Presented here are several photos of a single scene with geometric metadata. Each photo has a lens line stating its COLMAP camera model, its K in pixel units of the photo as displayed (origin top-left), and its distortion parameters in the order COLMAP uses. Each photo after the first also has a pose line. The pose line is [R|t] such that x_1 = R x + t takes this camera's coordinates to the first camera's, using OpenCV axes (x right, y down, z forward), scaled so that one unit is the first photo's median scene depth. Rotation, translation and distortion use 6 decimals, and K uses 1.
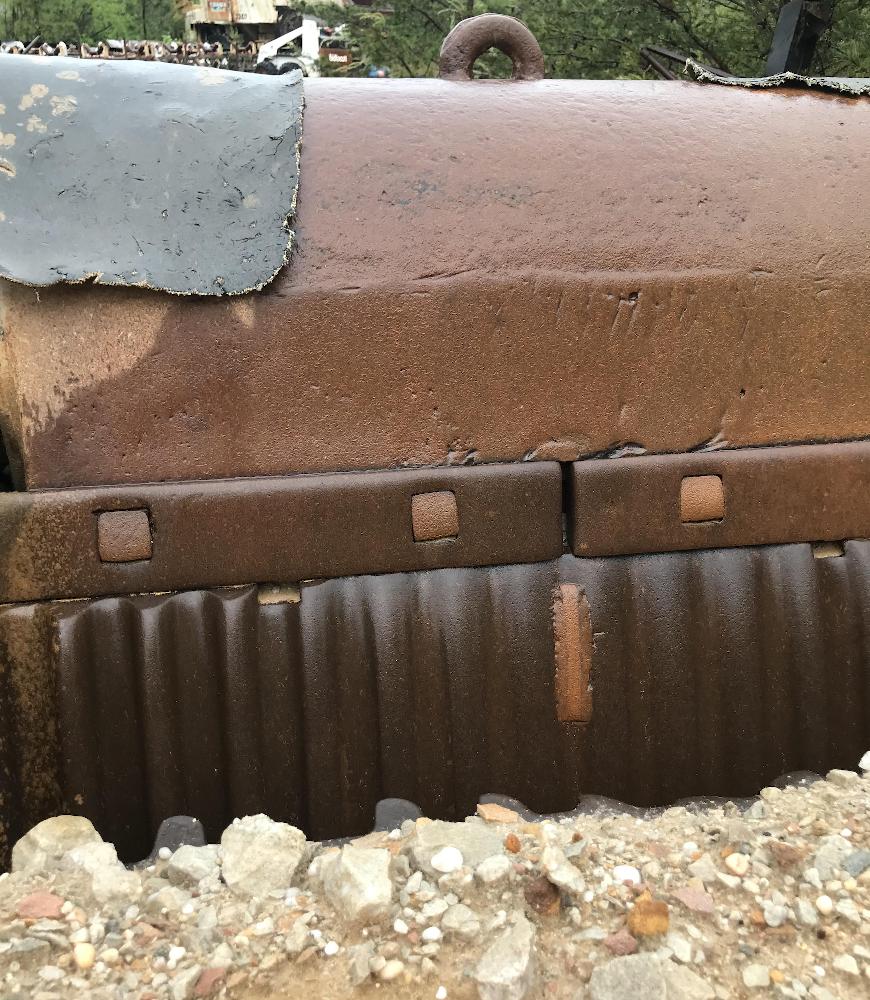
lens RADIAL K [[922.1, 0, 435.0], [0, 922.1, 500.0], [0, 0, 1]] dist [-0.000846, -0.000533]
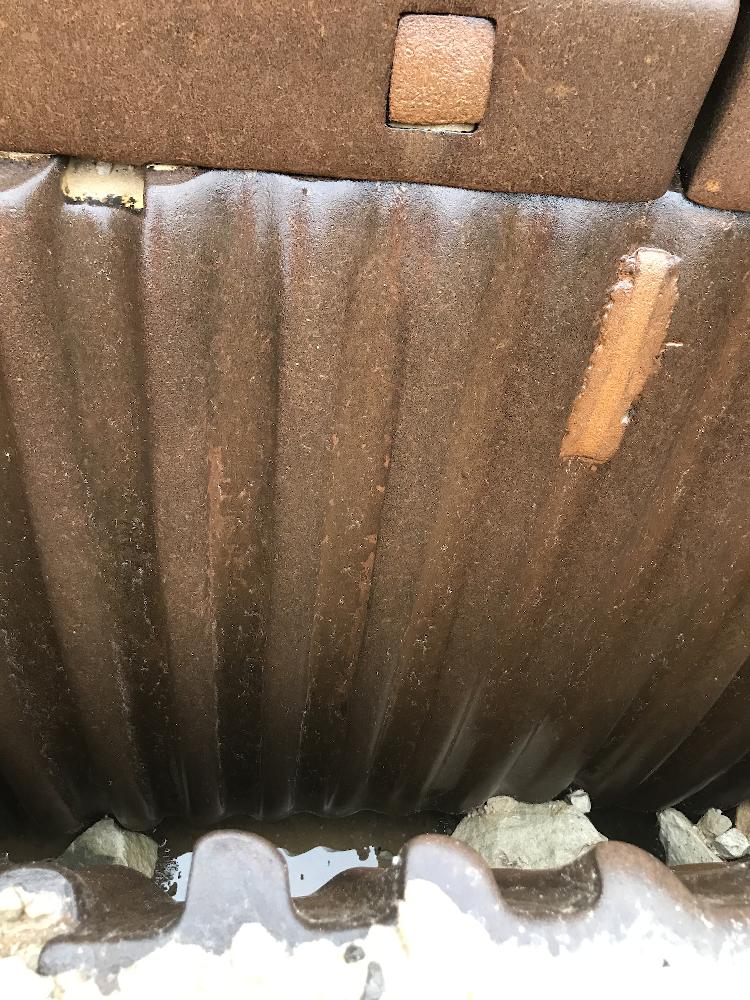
lens RADIAL K [[811.2, 0, 375.0], [0, 811.2, 500.0], [0, 0, 1]] dist [-0.000503, 0.000473]
pose [[0.982908, 0.175547, 0.055455, -0.018195], [-0.172593, 0.773874, 0.609369, -0.059302], [0.064058, -0.608525, 0.790945, 0.545827]]
